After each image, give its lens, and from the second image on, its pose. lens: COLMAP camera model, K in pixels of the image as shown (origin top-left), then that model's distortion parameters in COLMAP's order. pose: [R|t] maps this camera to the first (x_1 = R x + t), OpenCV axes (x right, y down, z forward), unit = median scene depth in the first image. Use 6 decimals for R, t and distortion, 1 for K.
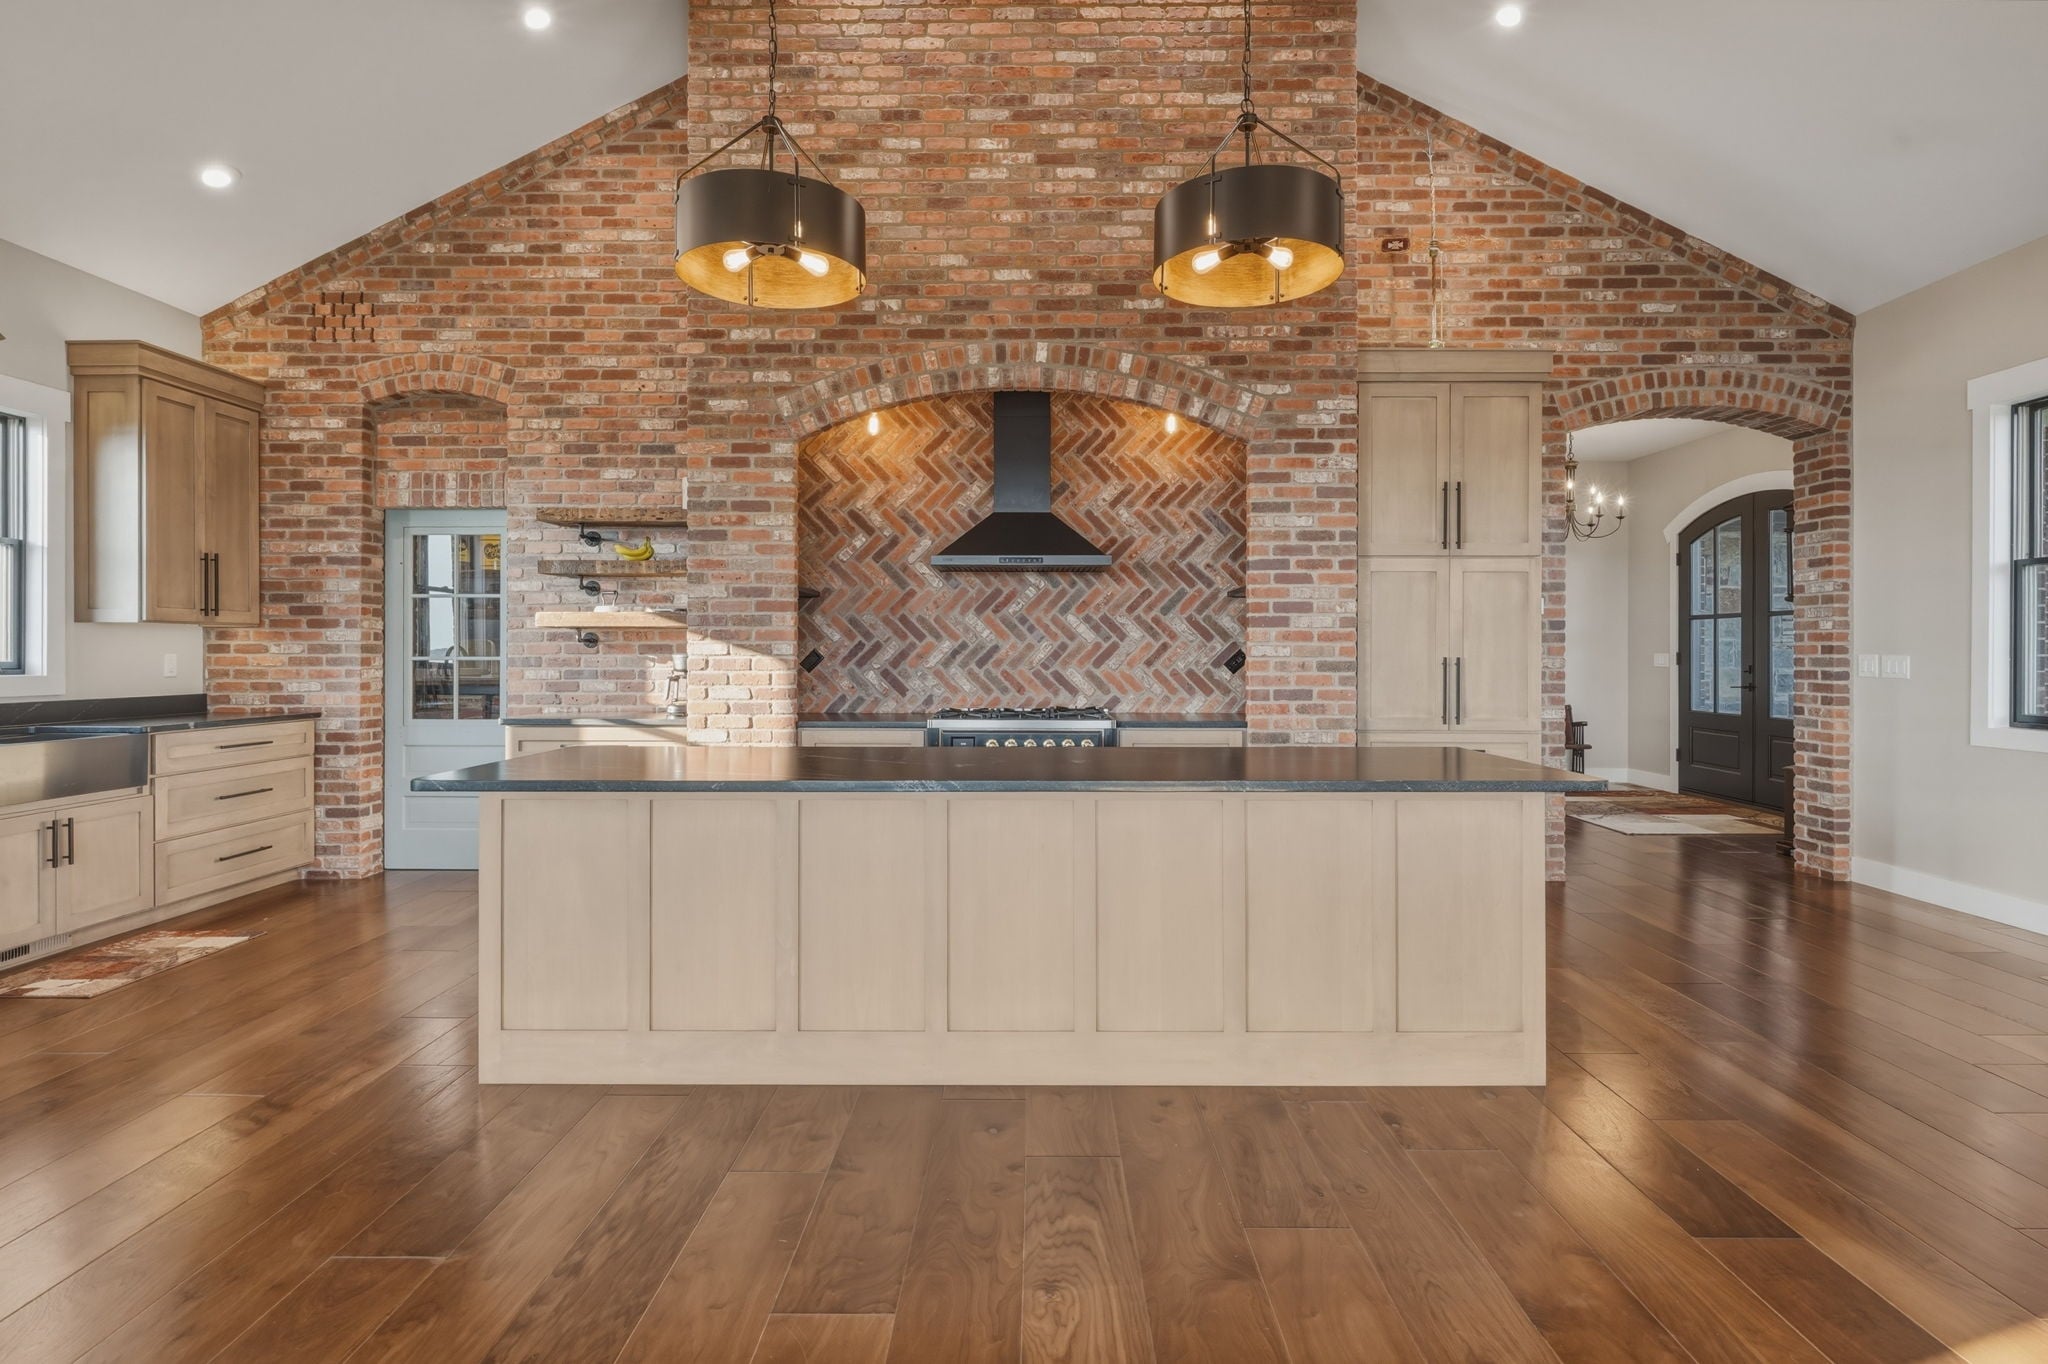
lens RADIAL K [[1014.3, 0, 1027.5], [0, 1014.3, 650.9], [0, 0, 1]] dist [0.013352, -0.008871]
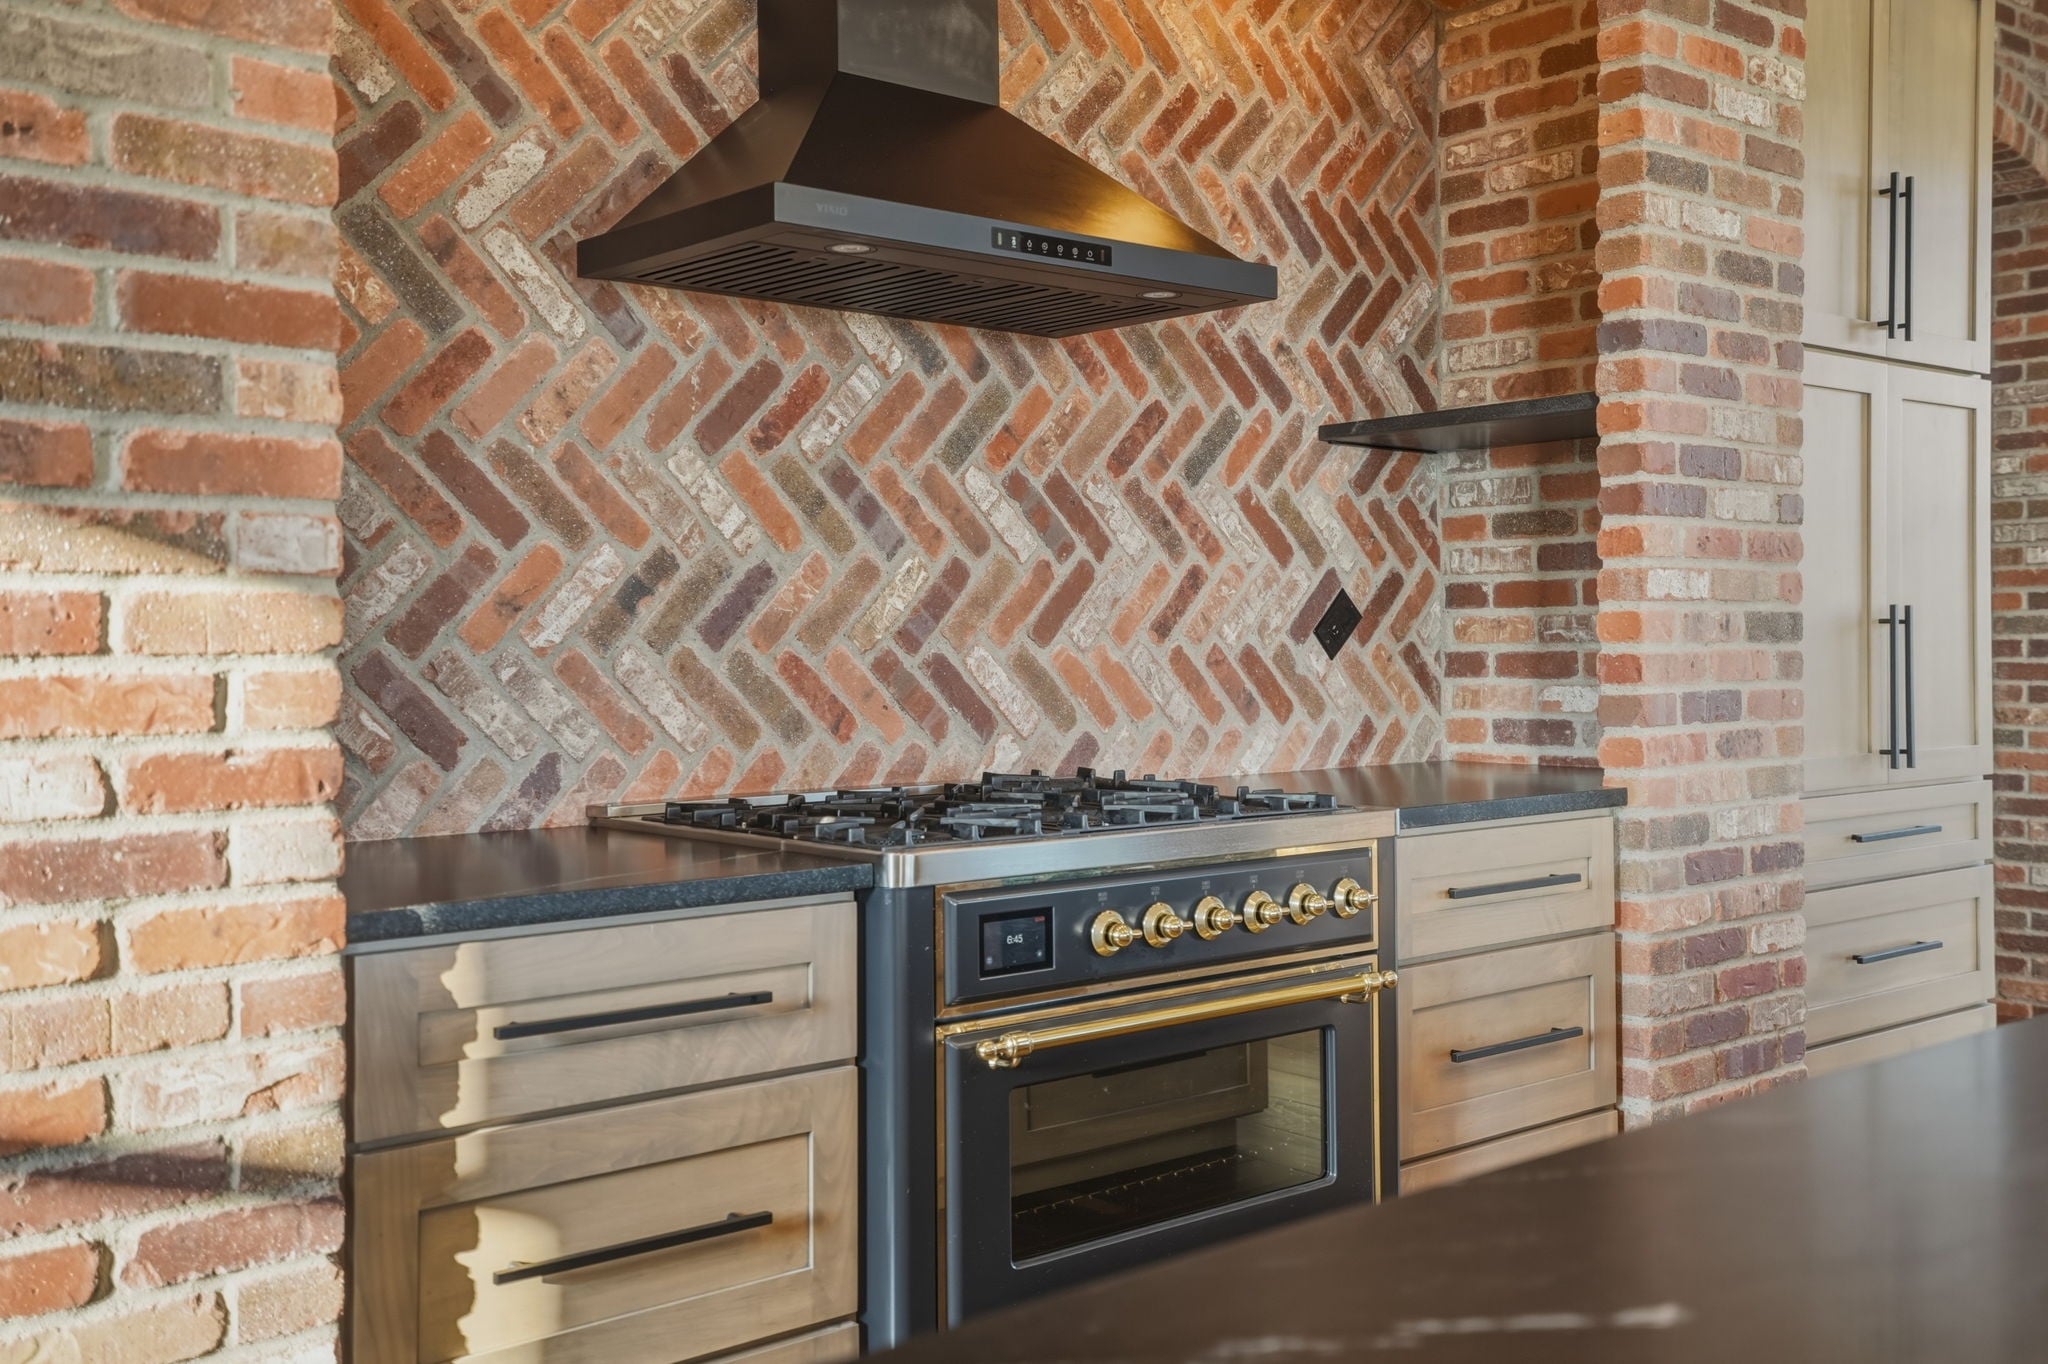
lens RADIAL K [[1986.5, 0, 1027.3], [0, 1986.5, 648.6], [0, 0, 1]] dist [0.010872, 0.234891]
pose [[0.751929, -0.009453, 0.659177, -0.335276], [0.009697, 0.999948, 0.003280, 0.015862], [-0.659173, 0.003926, 0.751981, 0.545632]]
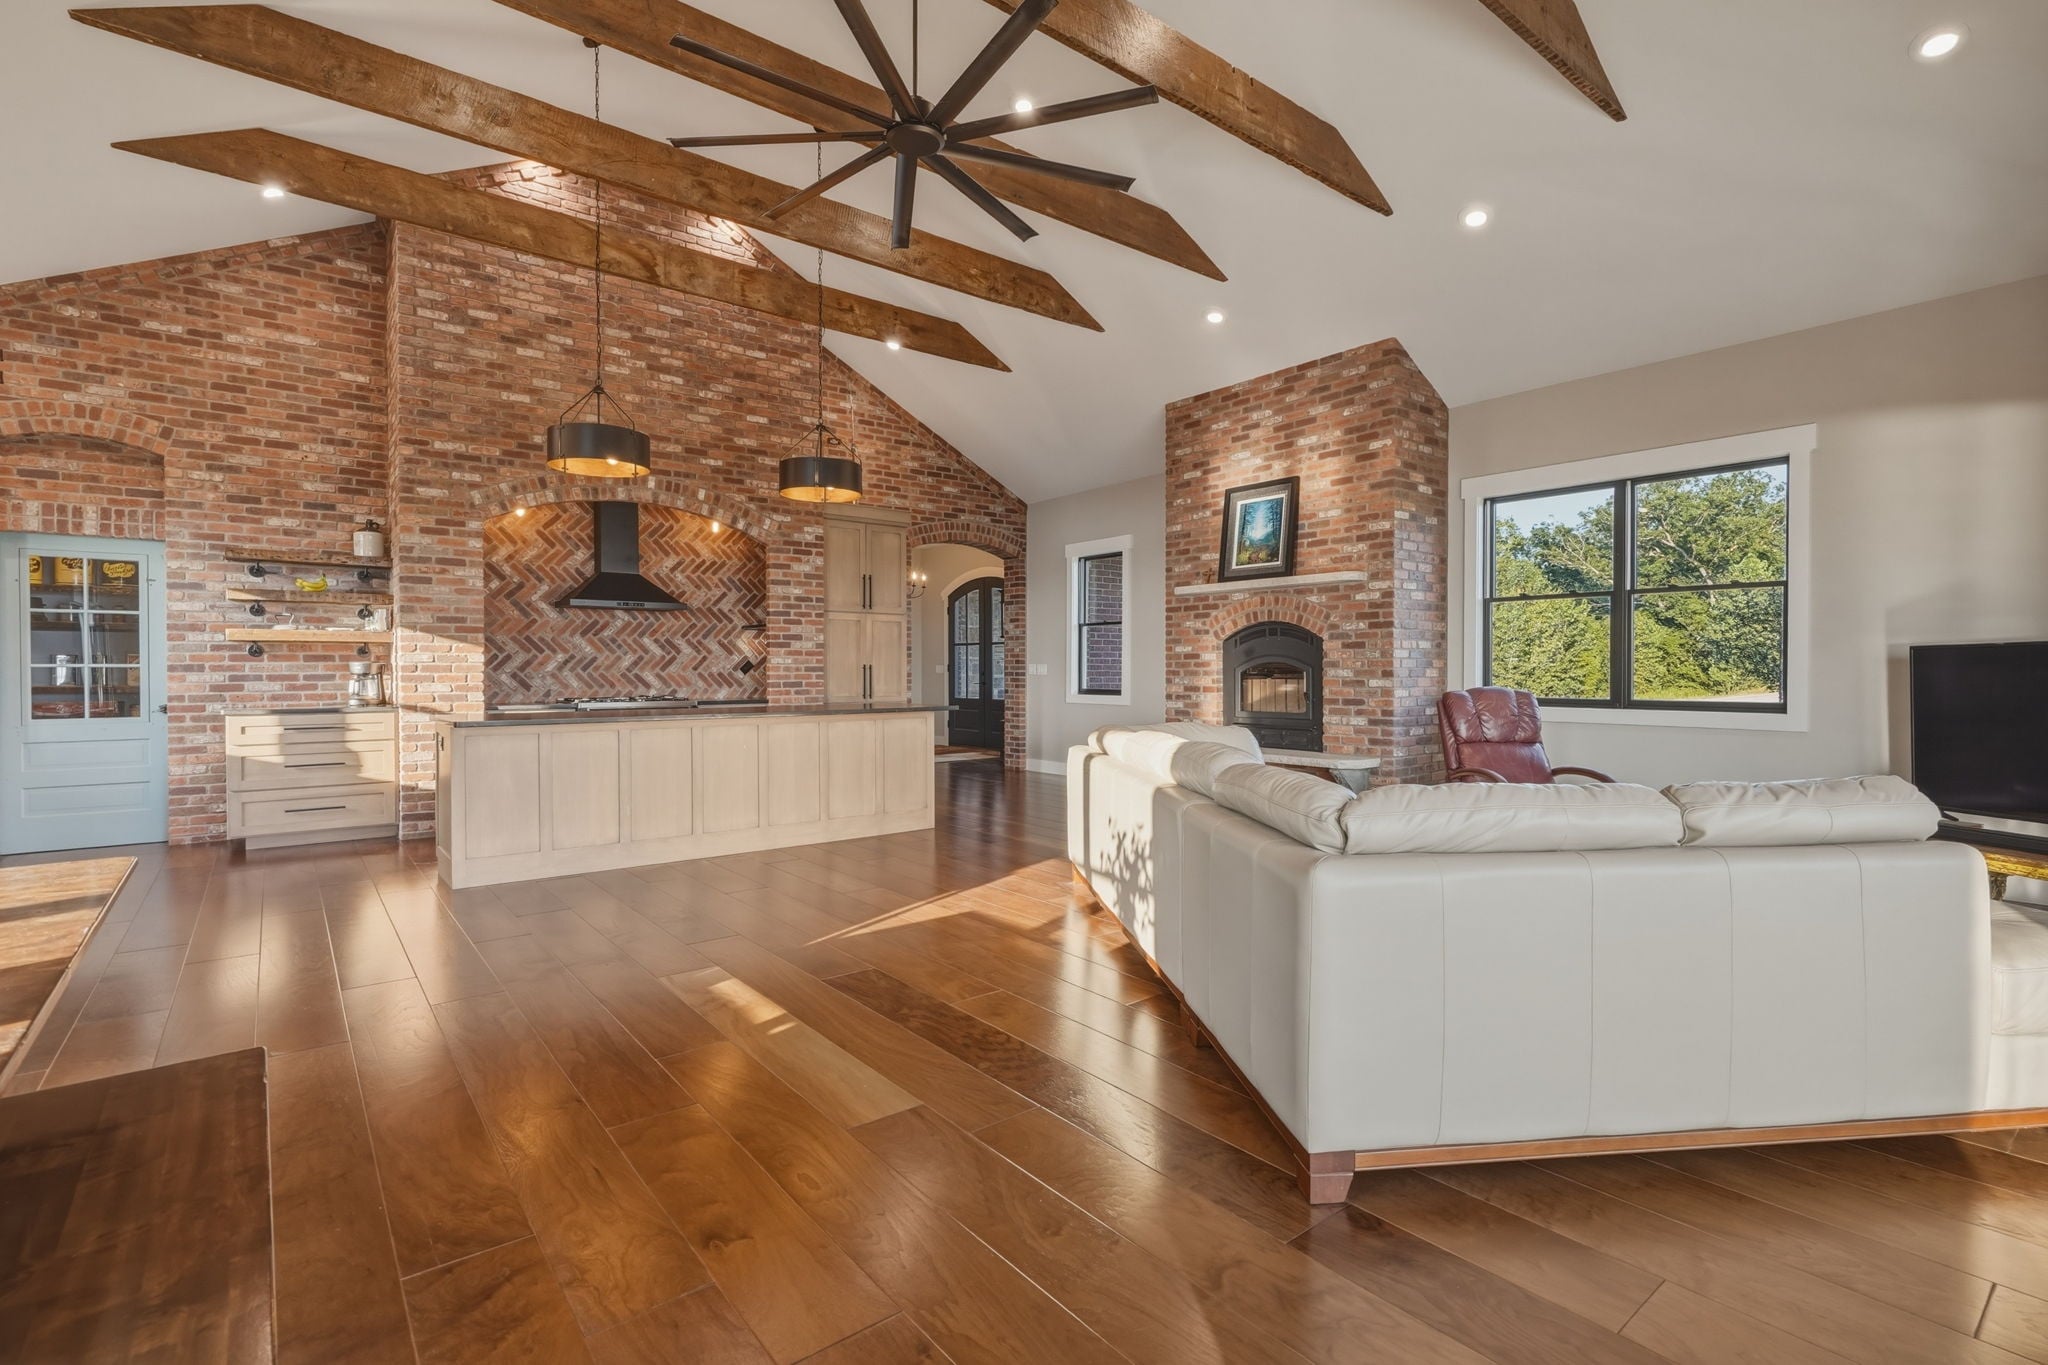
lens RADIAL K [[951.9, 0, 1033.4], [0, 951.9, 681.7], [0, 0, 1]] dist [-0.002718, -0.000751]
pose [[0.773893, -0.009654, 0.633242, -0.431736], [0.000312, 0.999889, 0.014862, 0.010800], [-0.633316, -0.011304, 0.773811, -0.539490]]
